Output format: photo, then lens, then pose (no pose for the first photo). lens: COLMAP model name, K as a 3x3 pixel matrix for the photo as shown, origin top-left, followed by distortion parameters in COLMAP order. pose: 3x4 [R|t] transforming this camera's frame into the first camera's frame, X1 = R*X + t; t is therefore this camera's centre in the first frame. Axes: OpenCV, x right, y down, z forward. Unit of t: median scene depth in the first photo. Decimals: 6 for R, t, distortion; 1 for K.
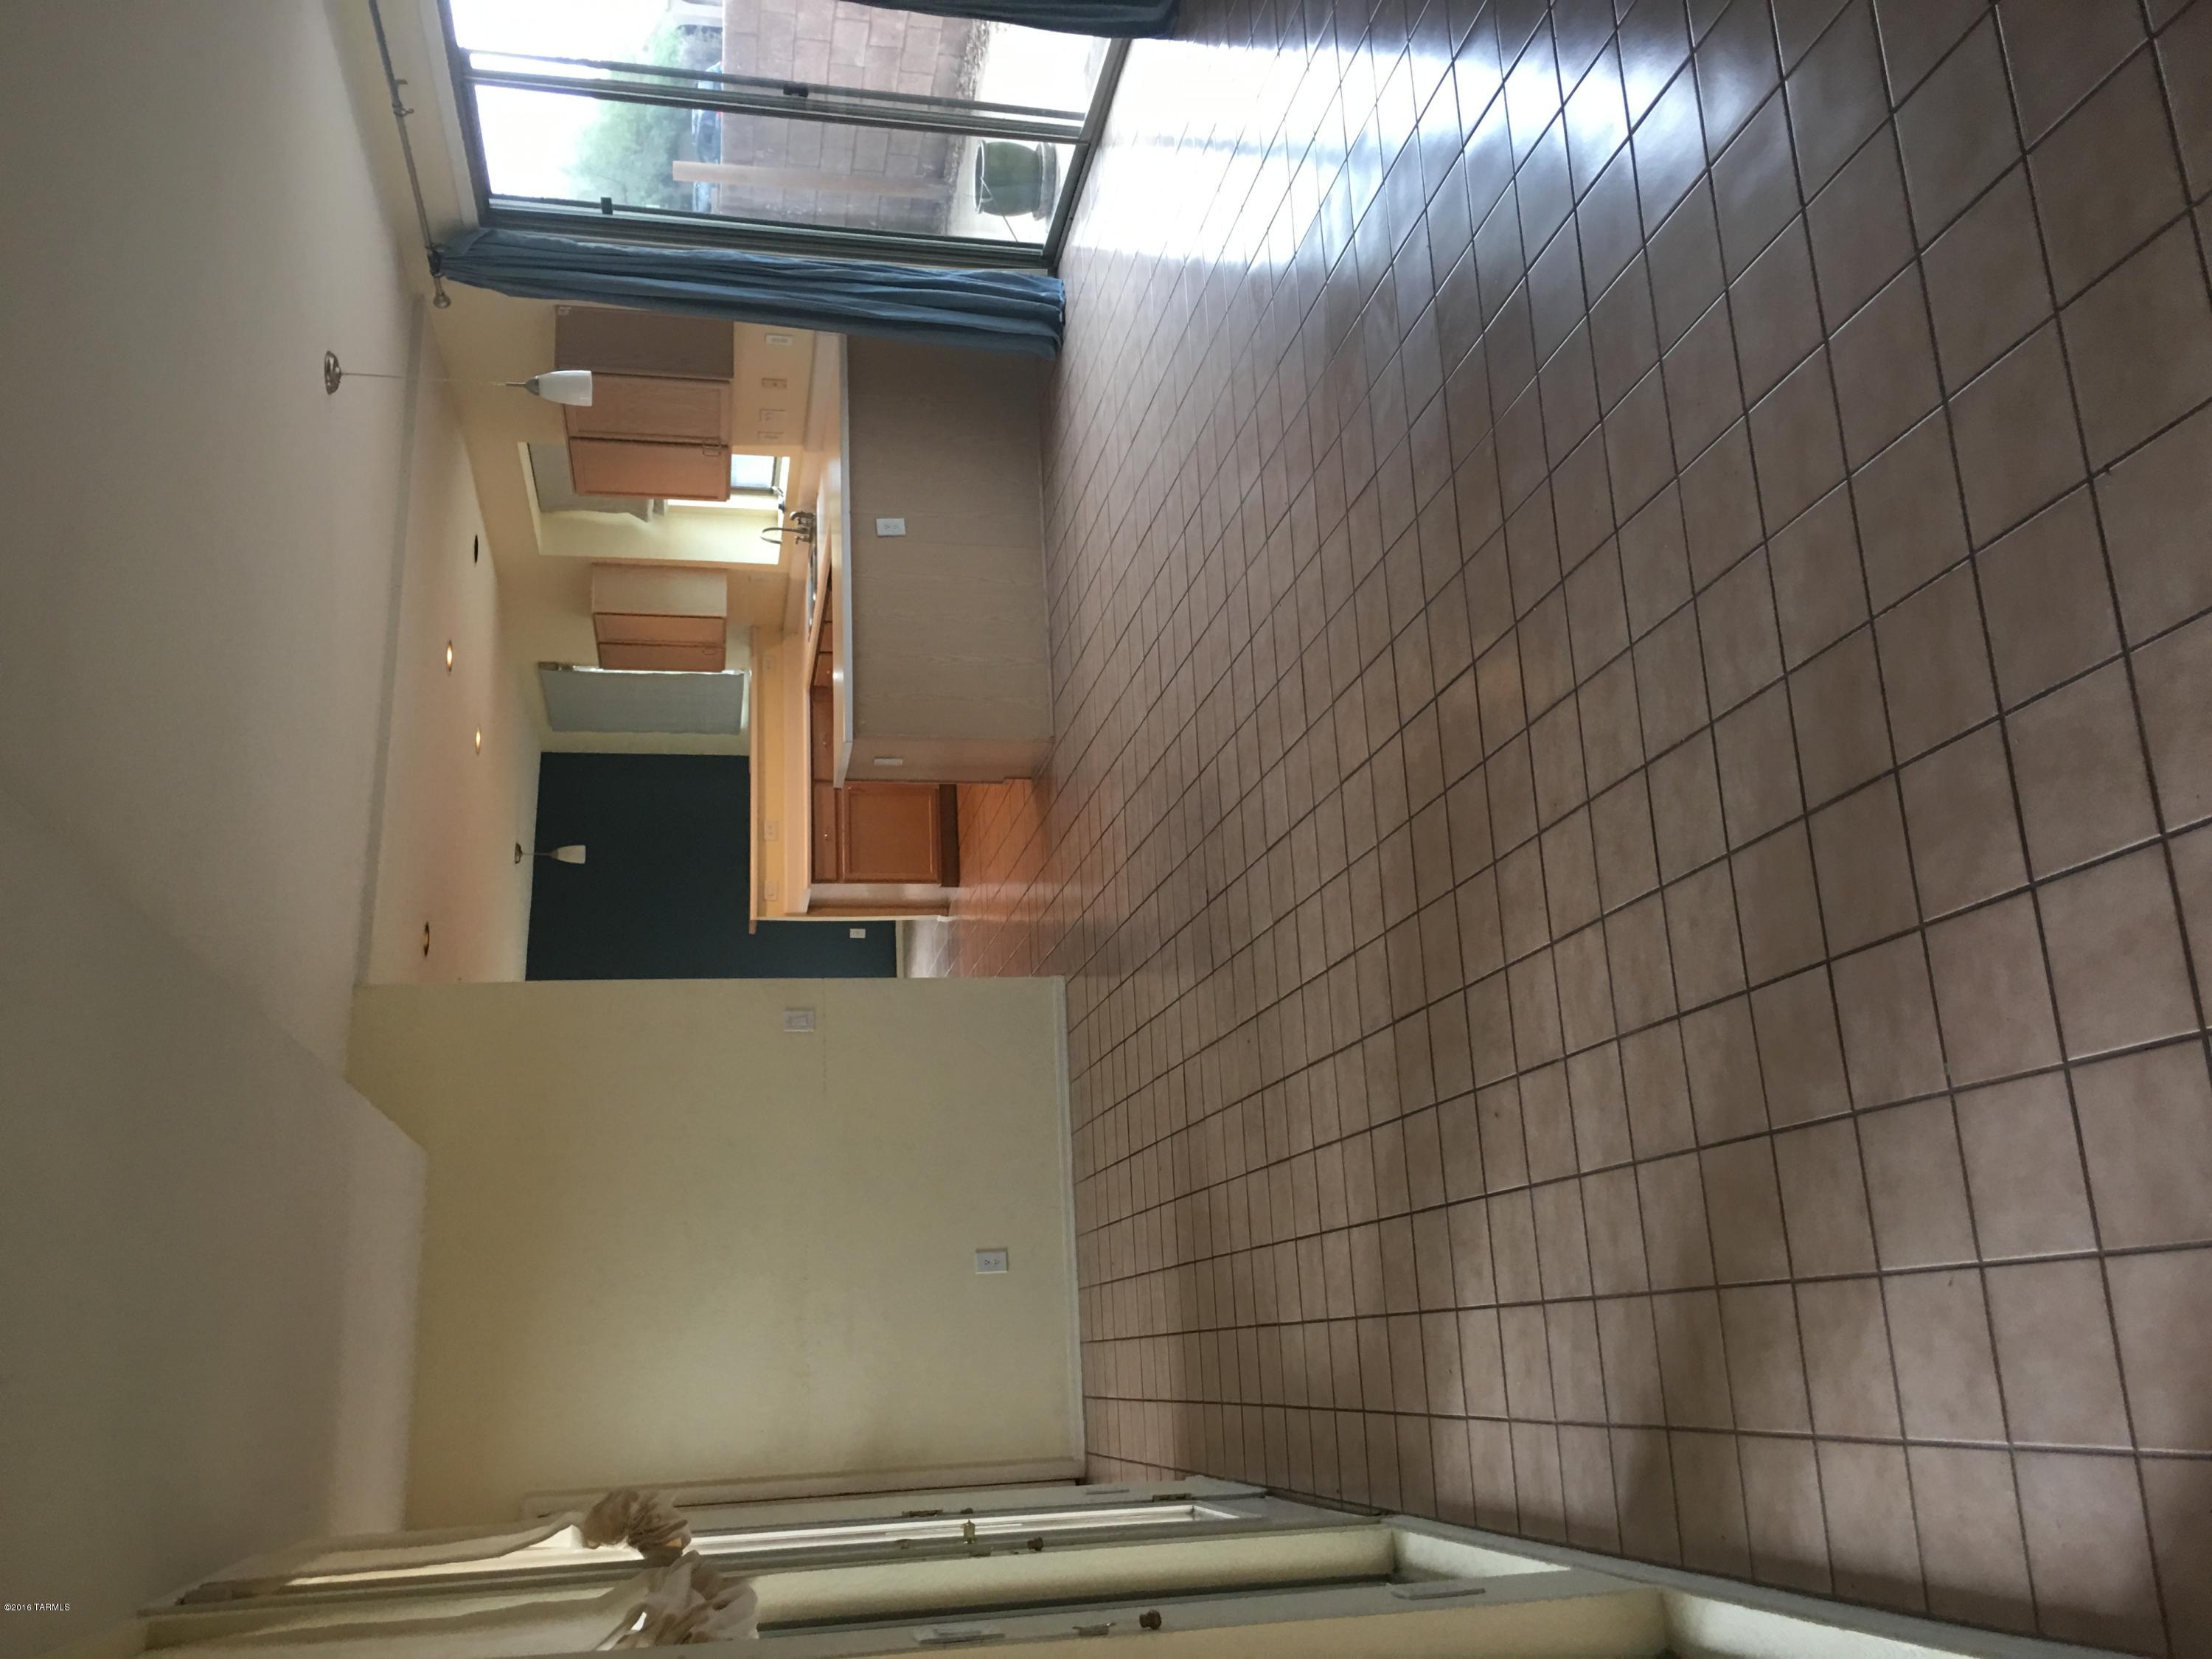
lens RADIAL K [[1889.2, 0, 1050.3], [0, 1889.2, 832.7], [0, 0, 1]] dist [0.012039, -0.003729]
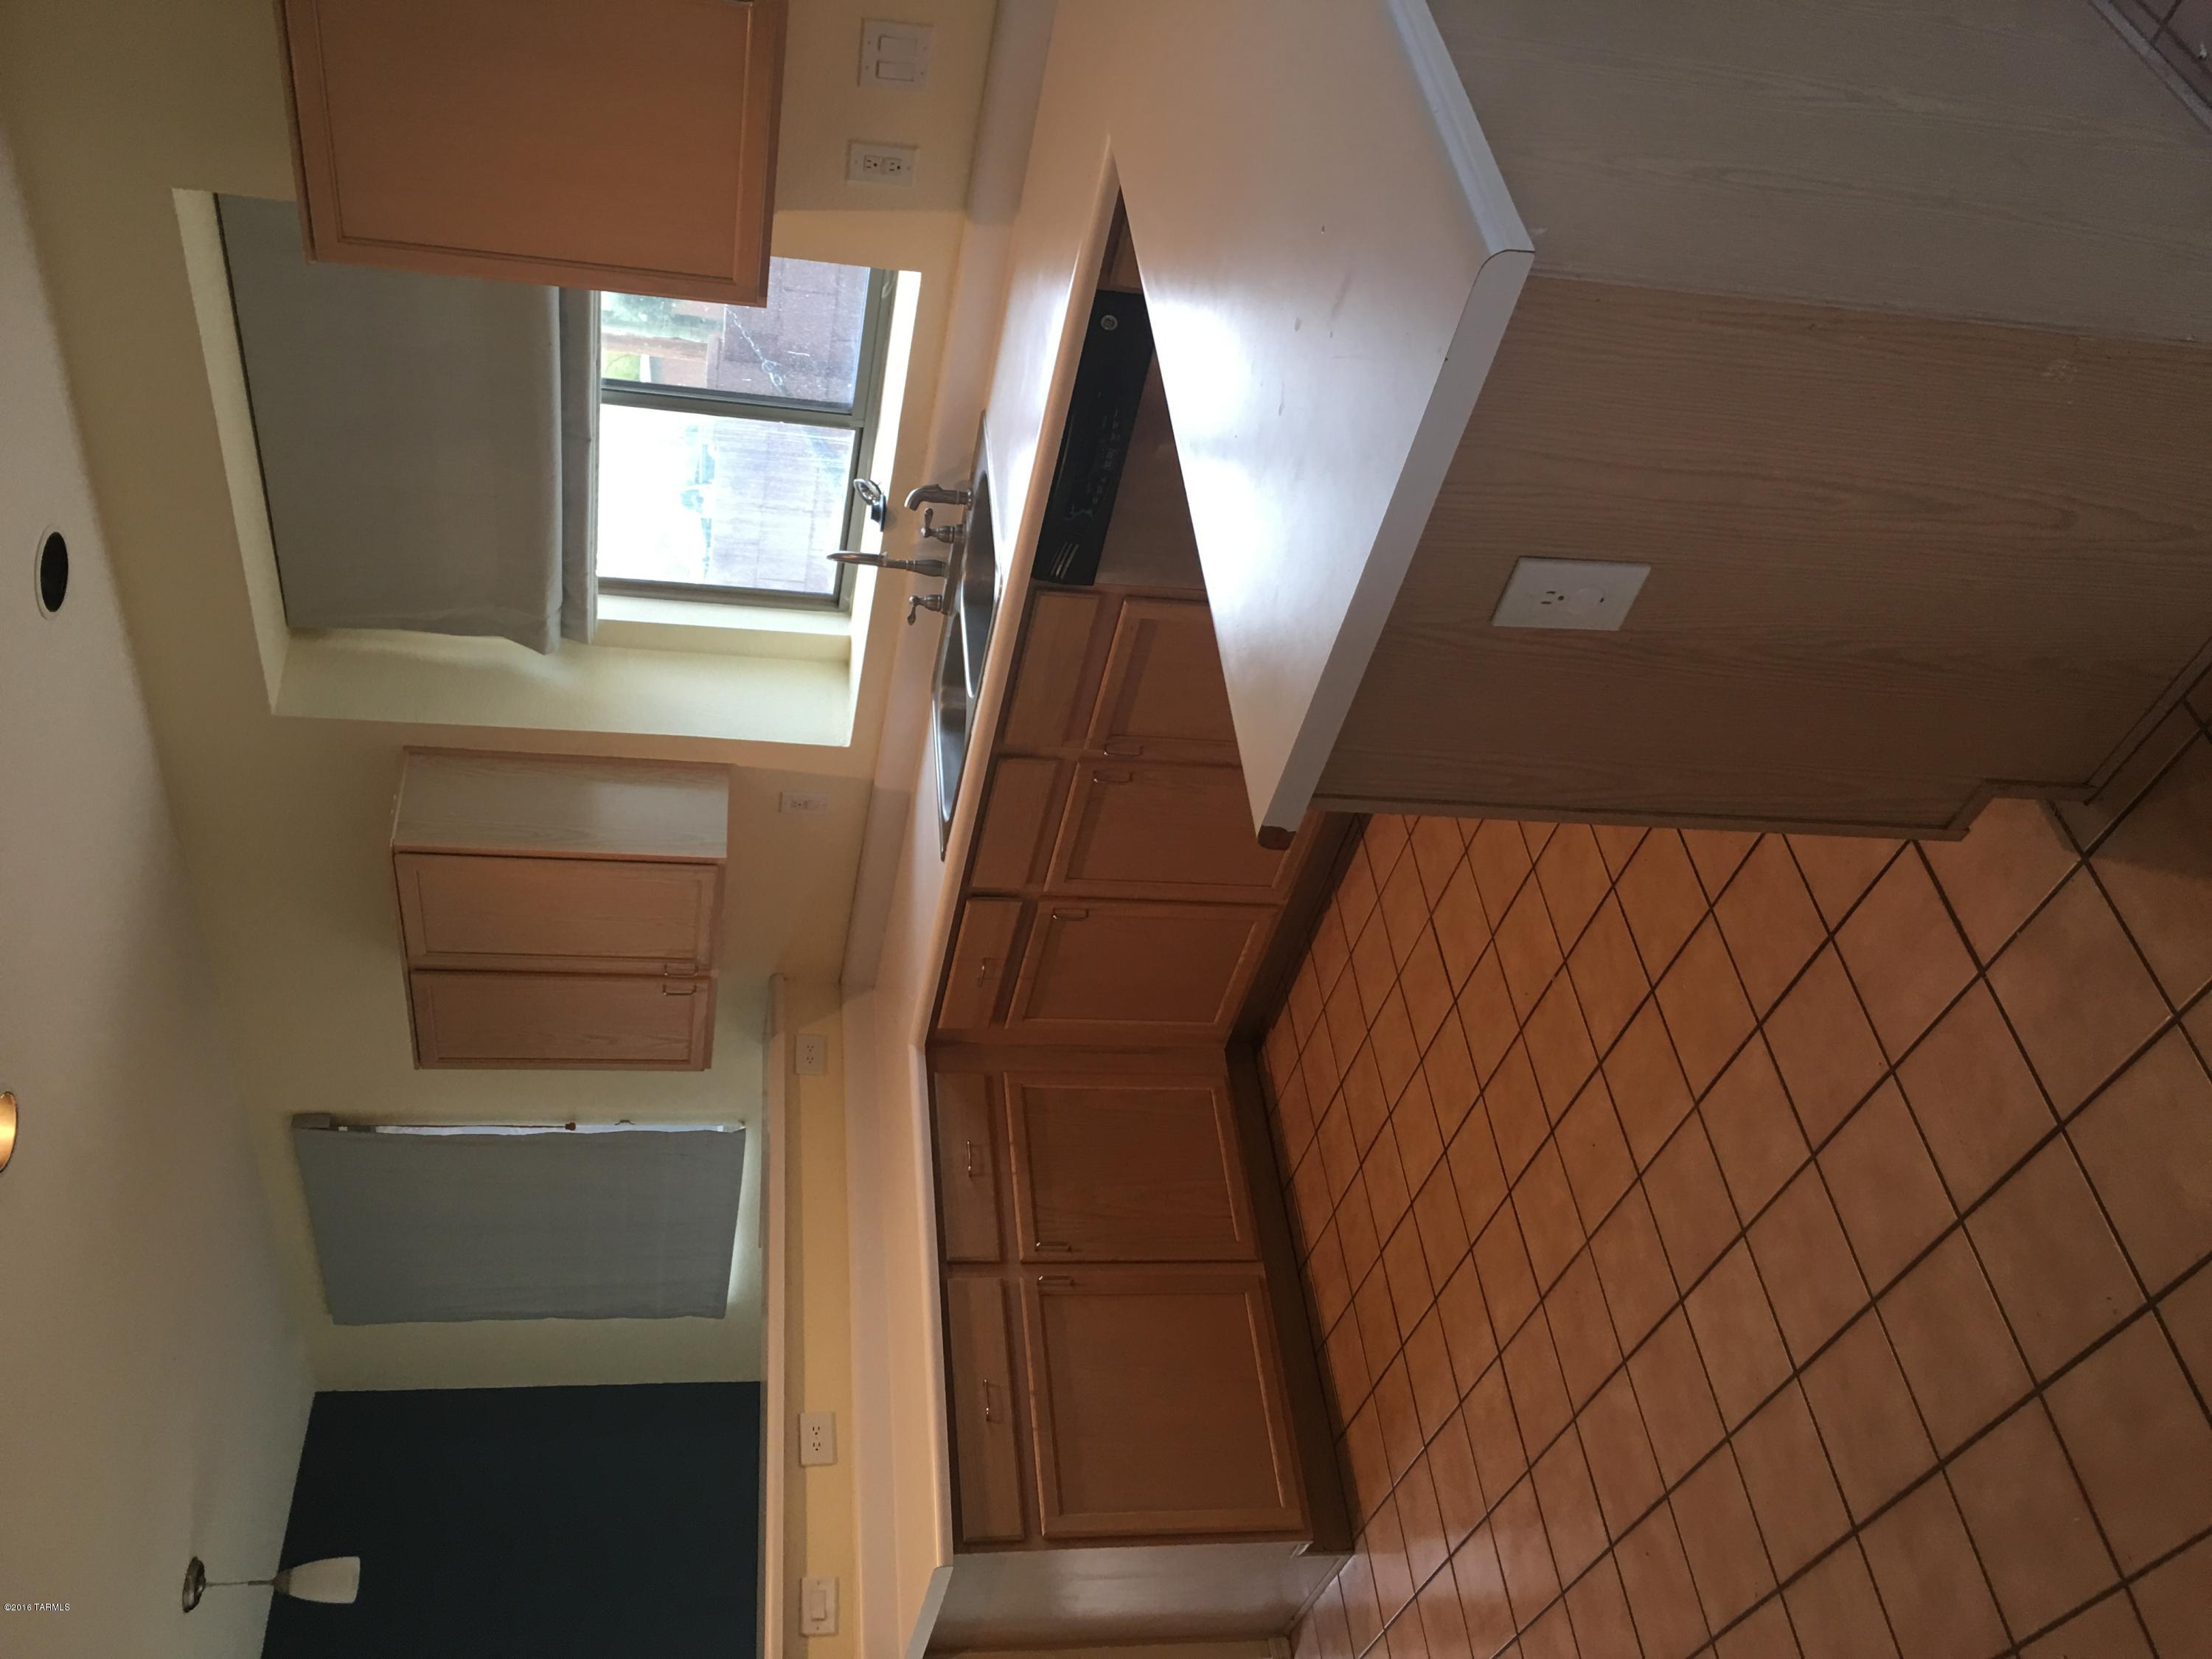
lens RADIAL K [[1918.6, 0, 1056.7], [0, 1918.6, 758.0], [0, 0, 1]] dist [0.012155, 0.007050]
pose [[0.998632, -0.040437, 0.033142, -0.111130], [0.050941, 0.895250, -0.442643, 0.052546], [-0.011772, 0.443726, 0.896085, 0.609070]]
